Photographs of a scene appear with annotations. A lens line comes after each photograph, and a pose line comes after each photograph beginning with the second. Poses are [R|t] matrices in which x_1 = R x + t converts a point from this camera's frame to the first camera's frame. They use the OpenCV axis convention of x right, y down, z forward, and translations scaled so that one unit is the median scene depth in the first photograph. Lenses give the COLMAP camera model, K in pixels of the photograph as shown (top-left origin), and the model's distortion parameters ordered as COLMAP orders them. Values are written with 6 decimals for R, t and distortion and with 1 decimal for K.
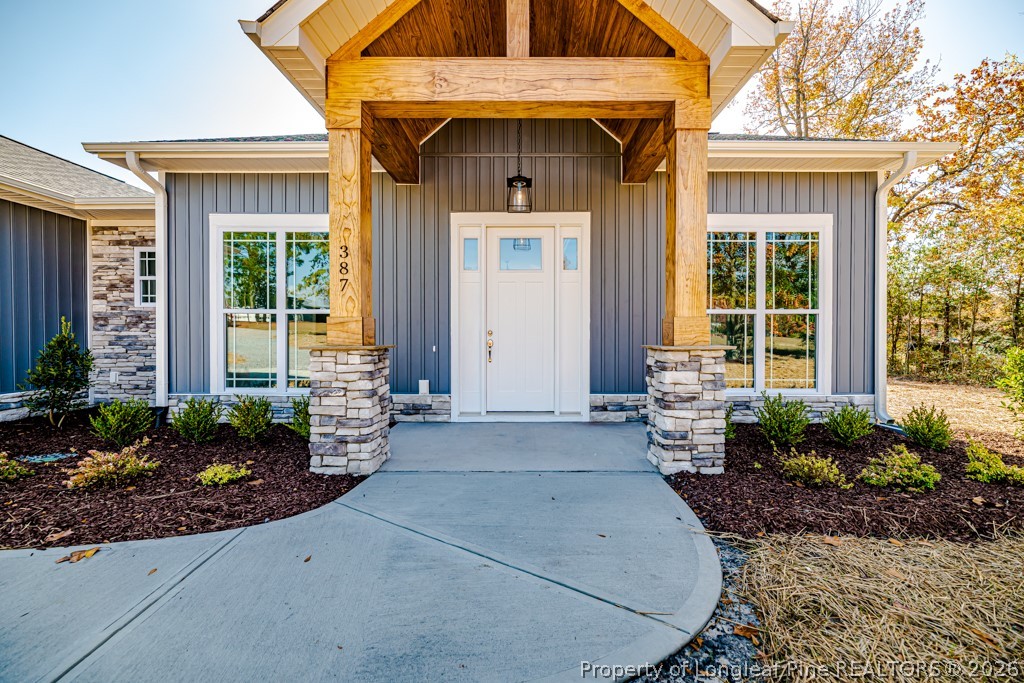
lens RADIAL K [[408.0, 0, 515.1], [0, 408.0, 340.2], [0, 0, 1]] dist [-0.001124, -0.000092]
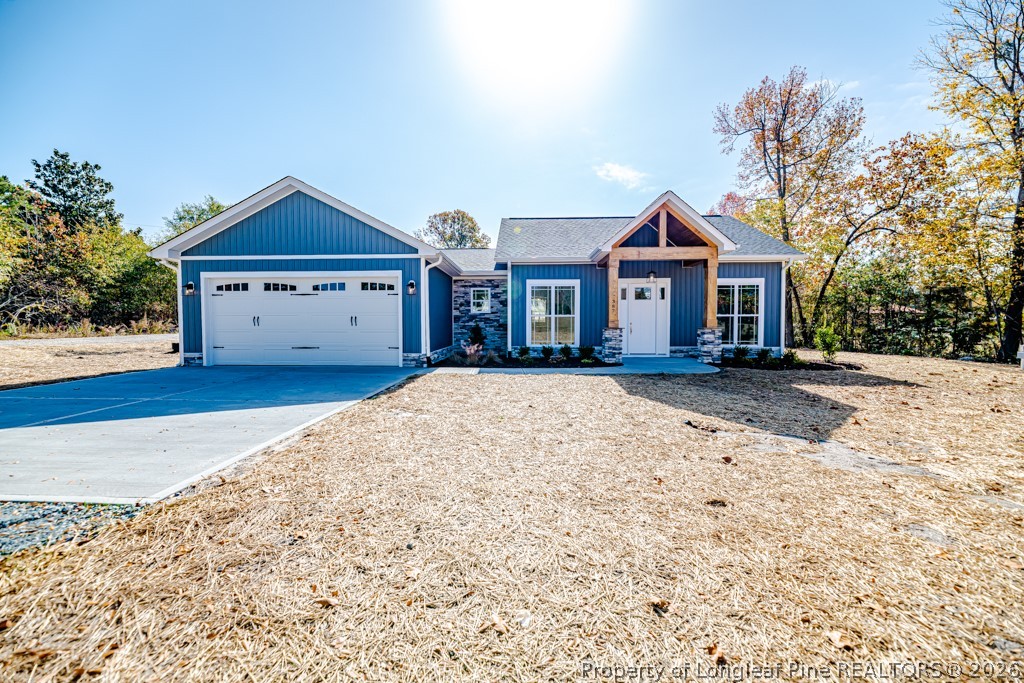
lens RADIAL K [[408.0, 0, 492.1], [0, 408.0, 333.6], [0, 0, 1]] dist [-0.001124, -0.000092]
pose [[0.998980, -0.001866, -0.045124, -0.828504], [0.002460, 0.999911, 0.013109, 0.010184], [0.045096, -0.013206, 0.998895, -1.652827]]
